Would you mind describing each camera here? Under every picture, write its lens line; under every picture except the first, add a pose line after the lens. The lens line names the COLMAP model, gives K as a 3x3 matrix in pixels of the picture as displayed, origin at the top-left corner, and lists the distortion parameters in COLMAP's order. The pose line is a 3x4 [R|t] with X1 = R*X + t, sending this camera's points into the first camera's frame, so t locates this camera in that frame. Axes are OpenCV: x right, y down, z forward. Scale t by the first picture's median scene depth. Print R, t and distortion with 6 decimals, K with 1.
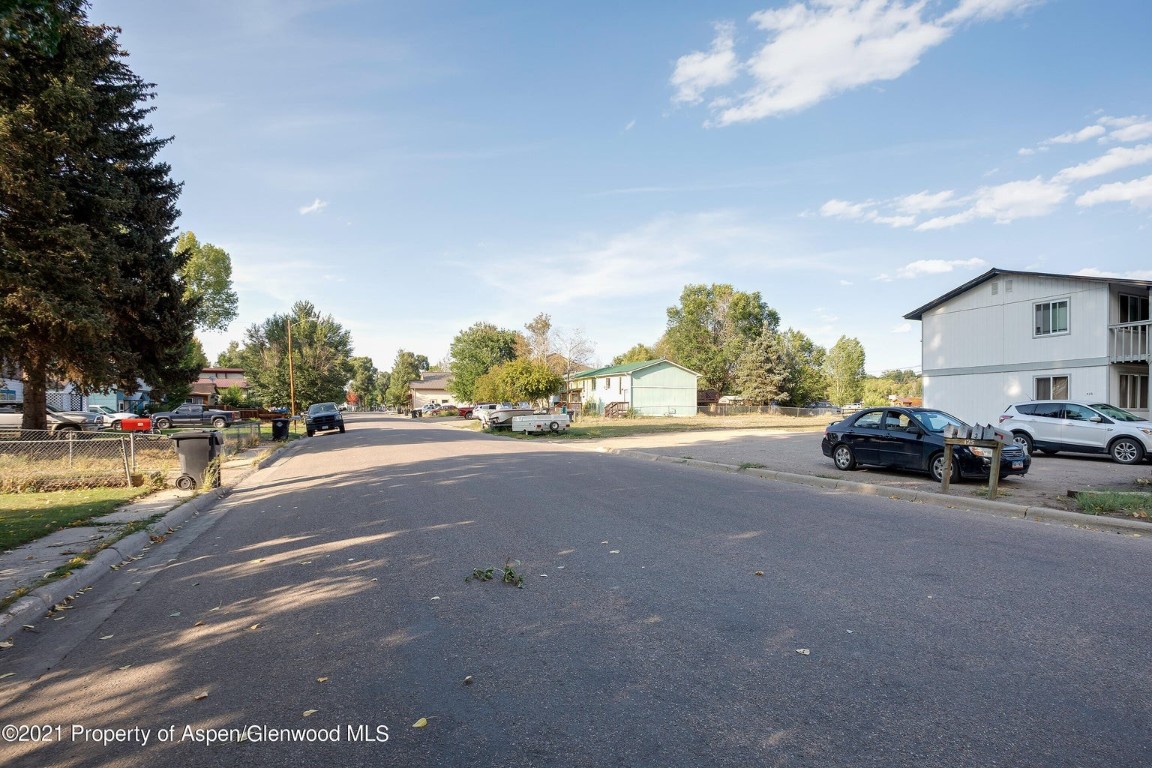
lens RADIAL K [[581.4, 0, 576.0], [0, 581.4, 384.0], [0, 0, 1]] dist [-0.061123, 0.026739]
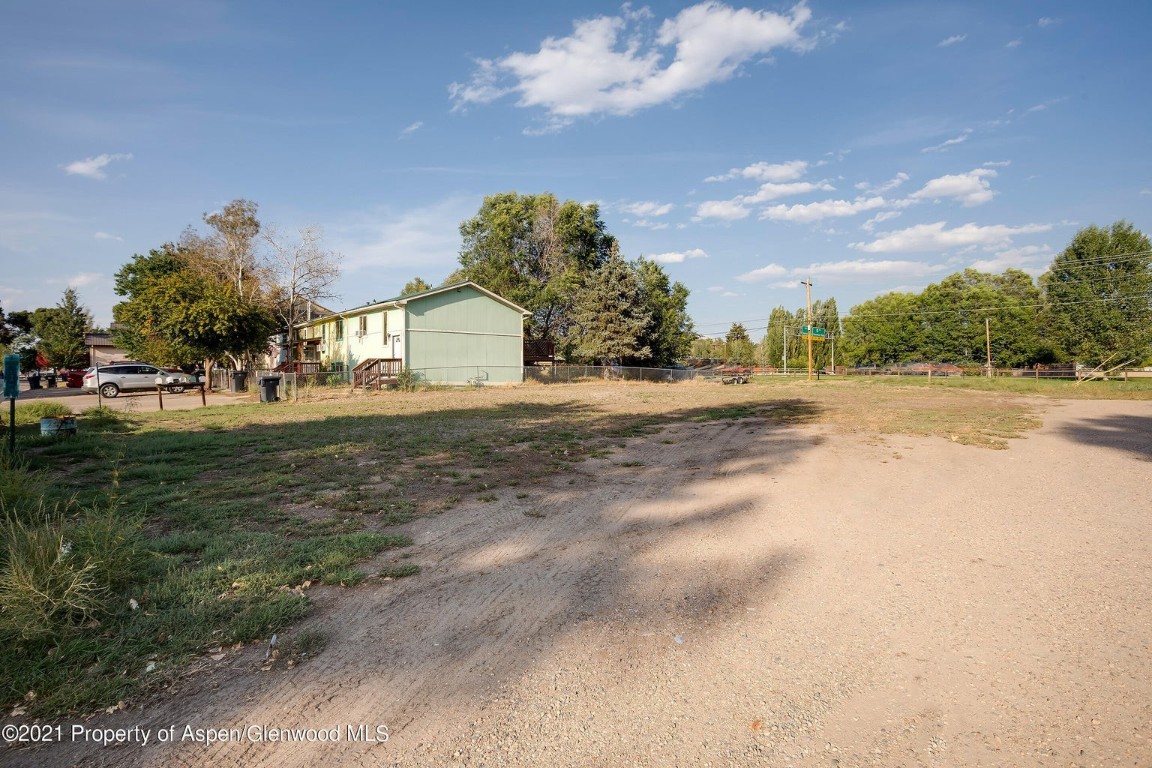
lens RADIAL K [[581.4, 0, 576.0], [0, 581.4, 384.0], [0, 0, 1]] dist [-0.061123, 0.026739]
pose [[0.929373, -0.011978, 0.368948, 0.039454], [-0.011665, 0.998021, 0.061786, 0.017316], [-0.368958, -0.061726, 0.927394, 0.405202]]
